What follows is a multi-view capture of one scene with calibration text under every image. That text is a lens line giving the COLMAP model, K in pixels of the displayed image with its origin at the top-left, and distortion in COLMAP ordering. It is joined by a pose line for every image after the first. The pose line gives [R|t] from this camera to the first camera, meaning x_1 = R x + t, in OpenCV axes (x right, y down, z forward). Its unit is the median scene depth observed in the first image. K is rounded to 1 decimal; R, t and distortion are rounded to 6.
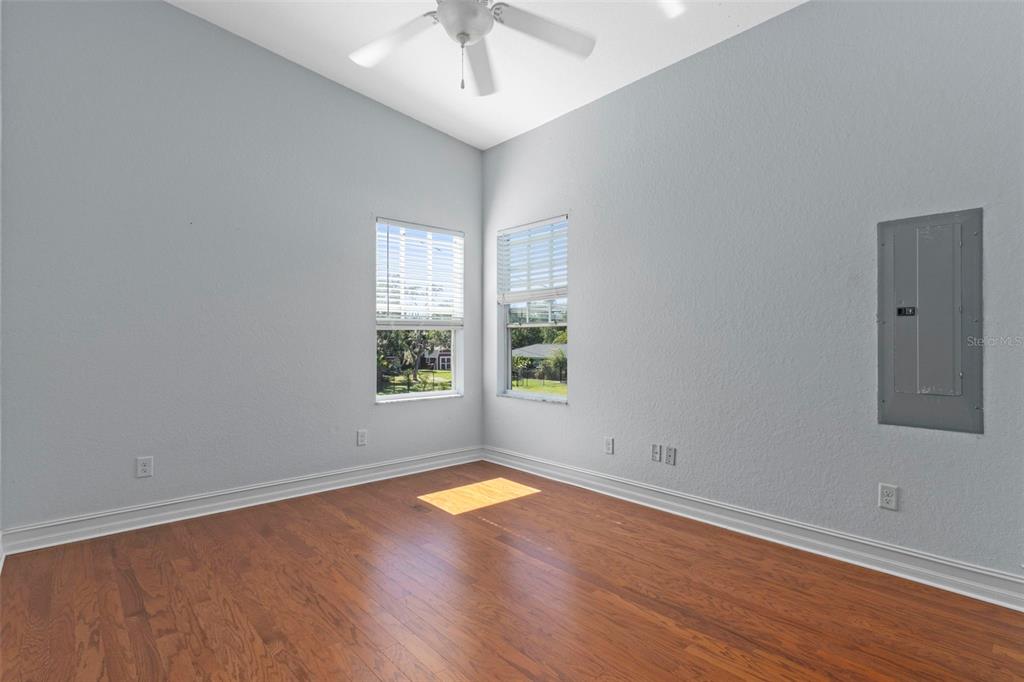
lens RADIAL K [[521.5, 0, 511.5], [0, 521.5, 337.5], [0, 0, 1]] dist [-0.000712, -0.000121]
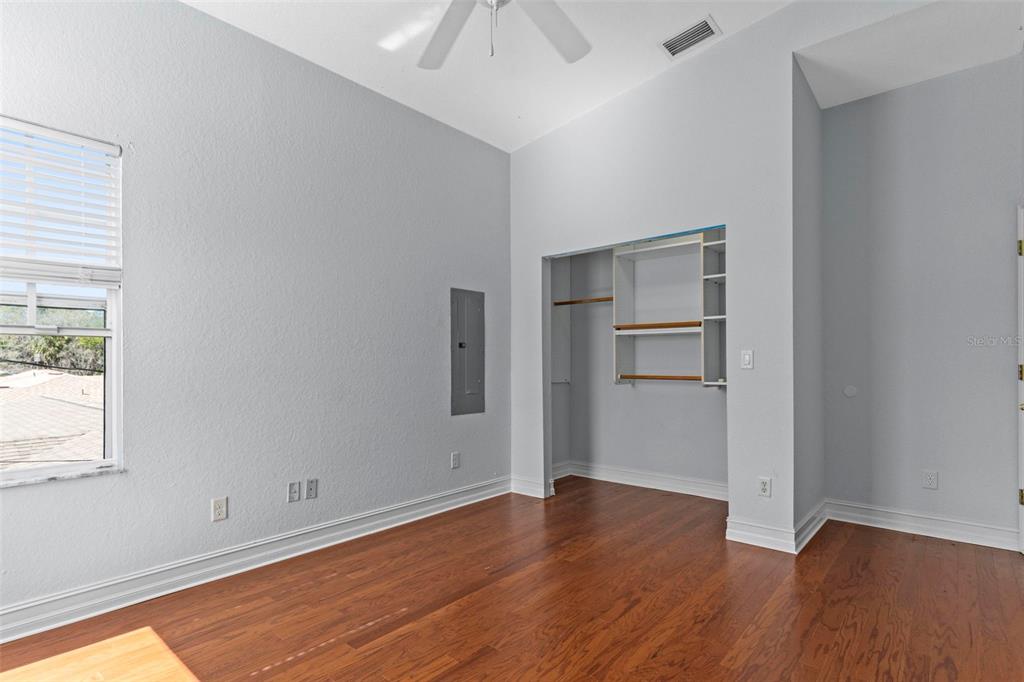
lens RADIAL K [[512.7, 0, 511.4], [0, 512.7, 366.9], [0, 0, 1]] dist [0.000743, 0.000277]
pose [[-0.154285, 0.005051, 0.988013, -0.706027], [0.006755, 0.999969, -0.004057, 0.021386], [-0.988003, 0.006048, -0.154315, 0.877077]]
